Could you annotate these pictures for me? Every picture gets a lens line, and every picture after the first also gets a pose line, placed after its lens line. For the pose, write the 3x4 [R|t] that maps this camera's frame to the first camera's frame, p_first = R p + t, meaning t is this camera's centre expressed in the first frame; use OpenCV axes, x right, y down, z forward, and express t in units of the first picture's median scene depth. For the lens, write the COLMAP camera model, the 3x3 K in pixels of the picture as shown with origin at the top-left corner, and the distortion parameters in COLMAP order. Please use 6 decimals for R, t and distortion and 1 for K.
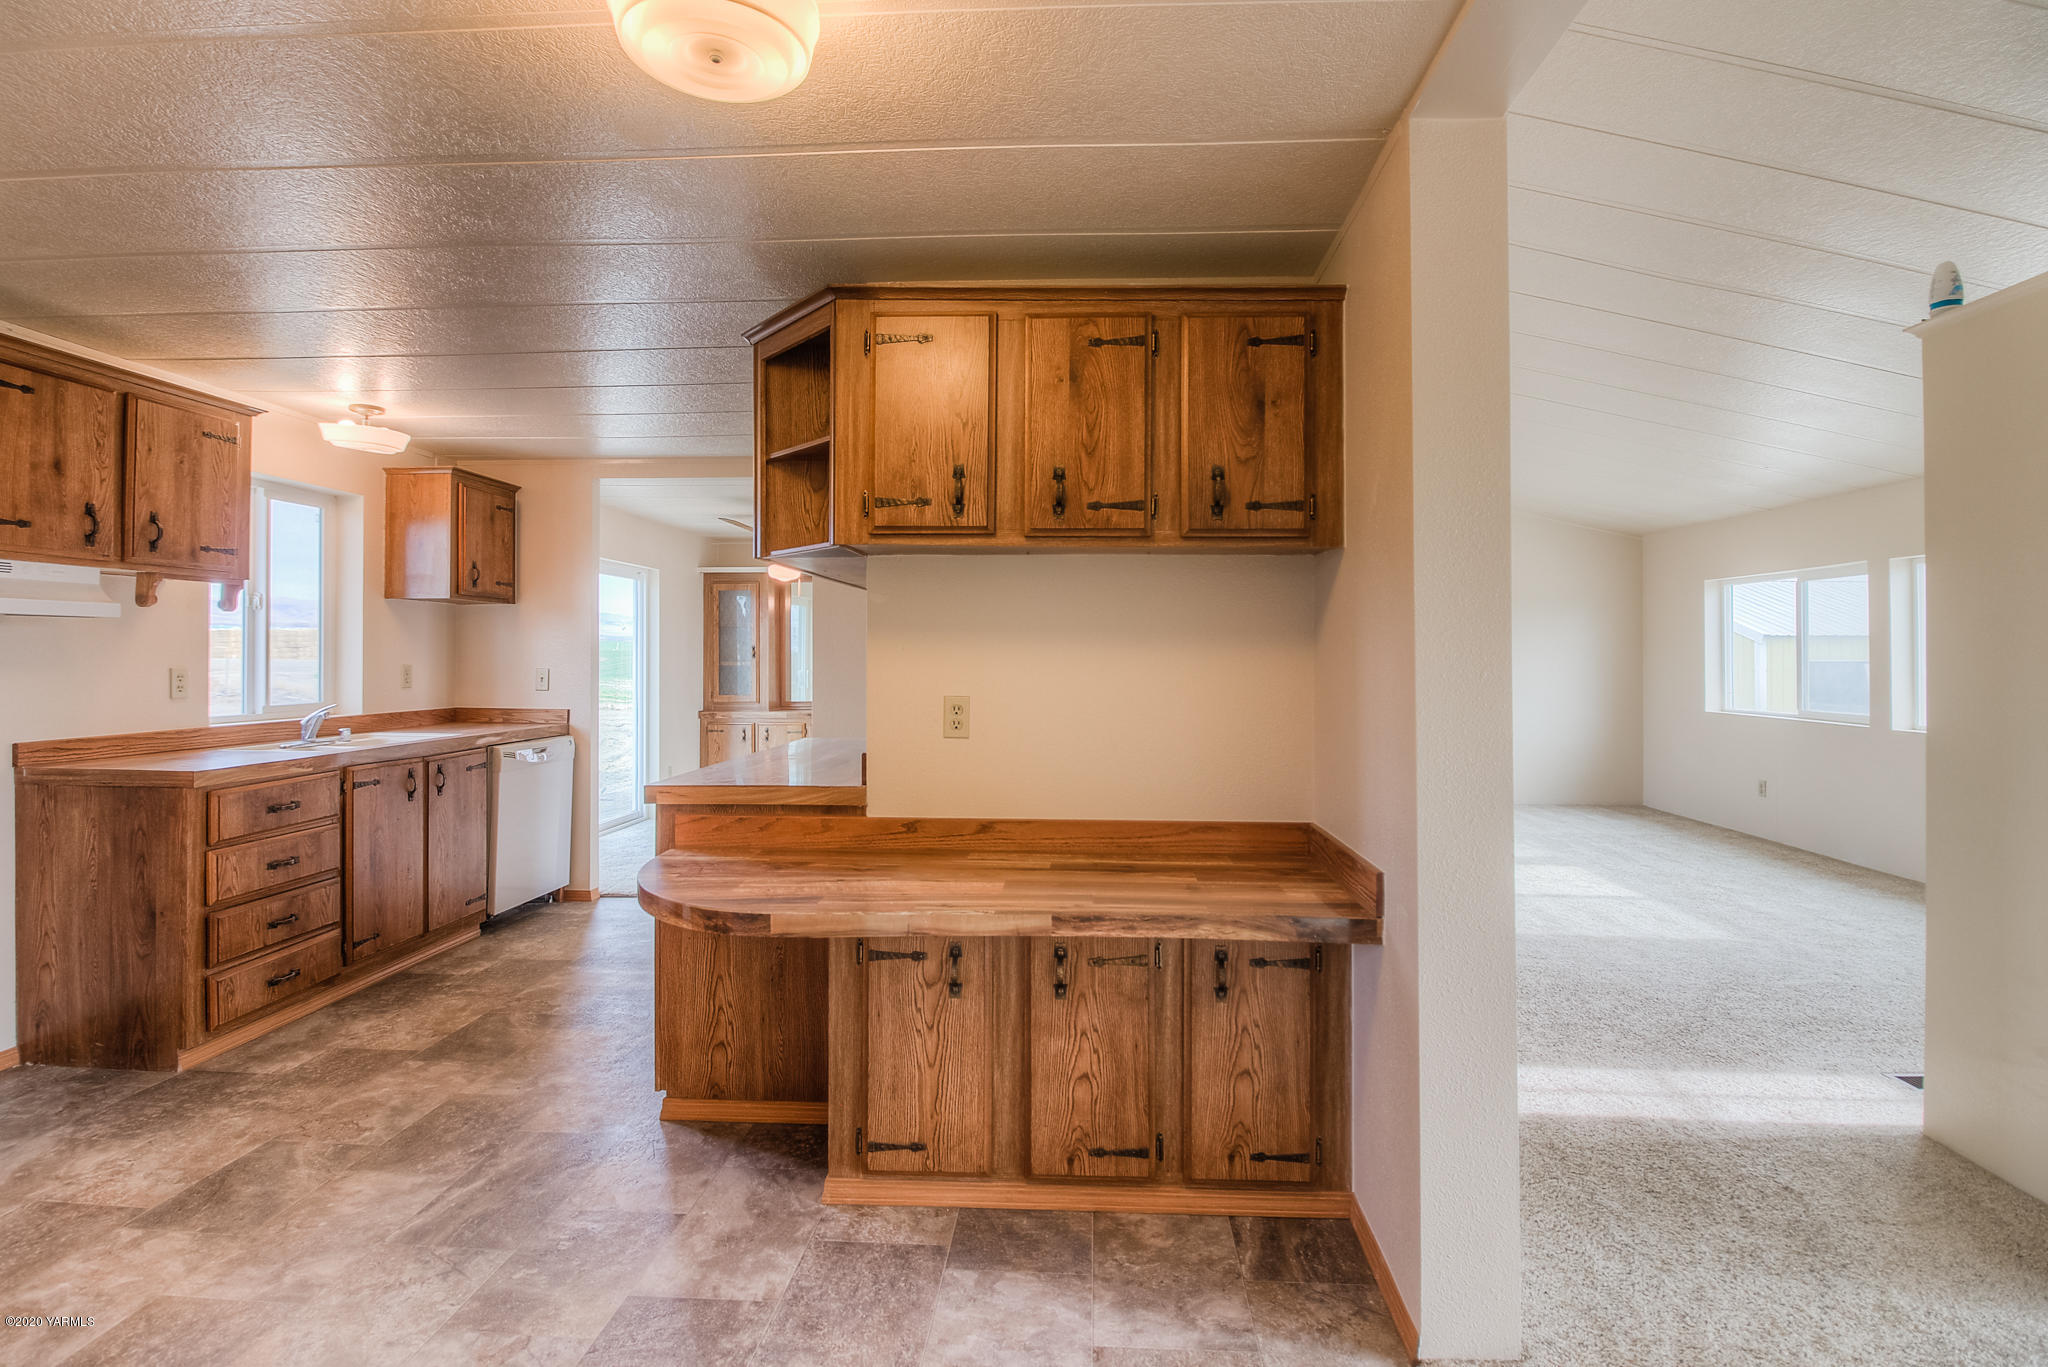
lens RADIAL K [[965.7, 0, 1040.6], [0, 965.7, 646.5], [0, 0, 1]] dist [0.000679, -0.015261]
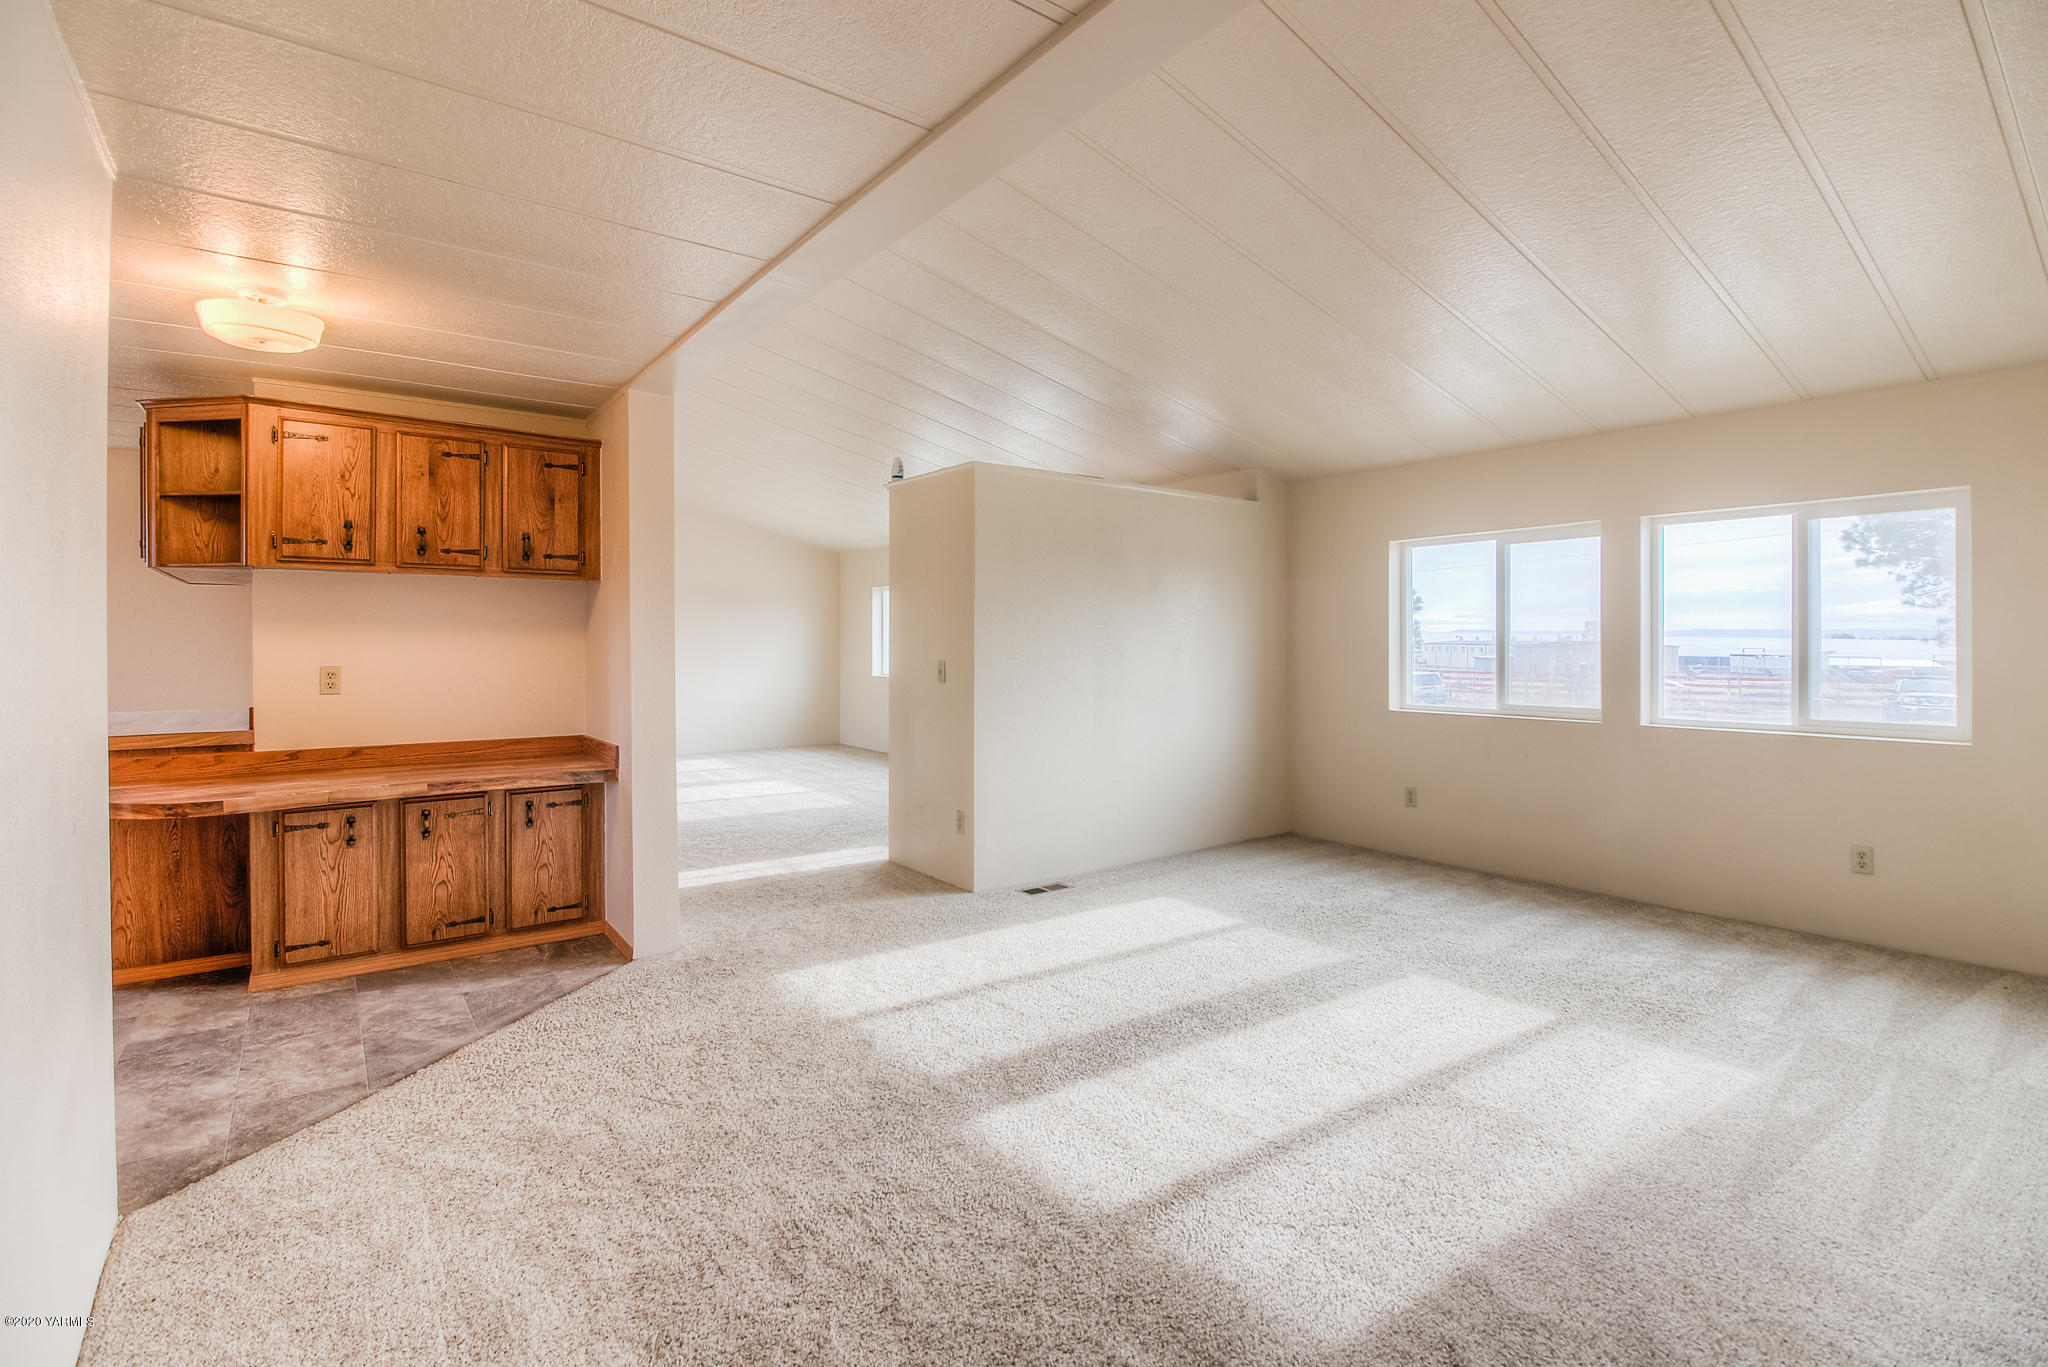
lens RADIAL K [[965.7, 0, 1040.6], [0, 965.7, 646.5], [0, 0, 1]] dist [0.000679, -0.015261]
pose [[0.764398, -0.005286, 0.644723, -0.238892], [-0.006719, 0.999847, 0.016164, -0.011955], [-0.644710, -0.016688, 0.764245, -0.974355]]
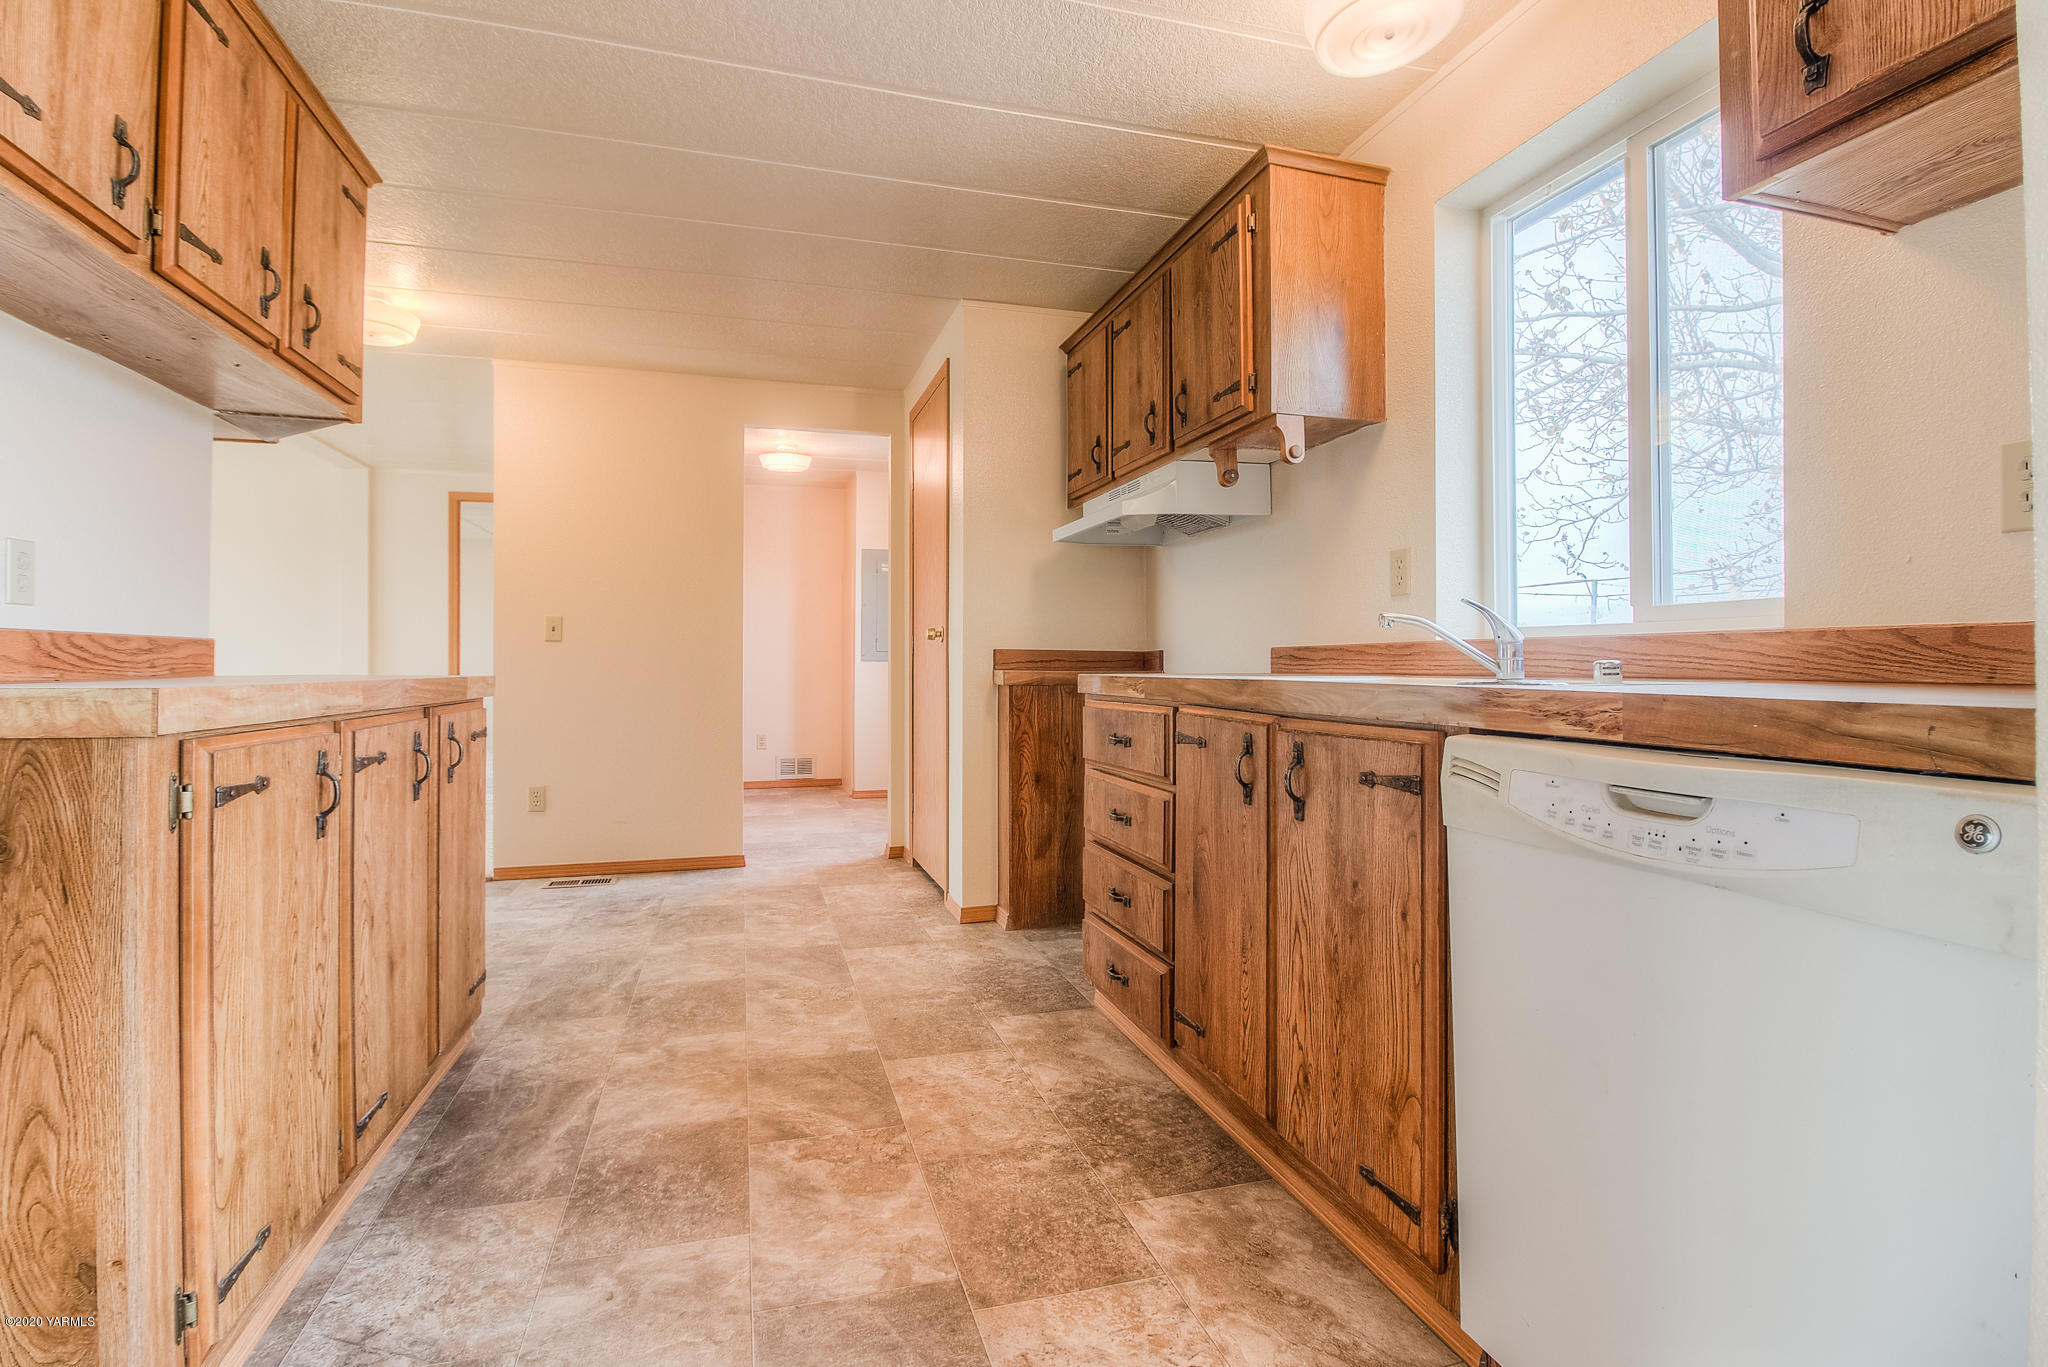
lens RADIAL K [[950.2, 0, 1017.9], [0, 950.2, 656.0], [0, 0, 1]] dist [0.000233, -0.013134]
pose [[-0.942978, -0.003044, -0.332842, -0.684175], [0.003177, 0.999830, -0.018143, 0.166549], [0.332841, -0.018166, -0.942808, 2.384411]]
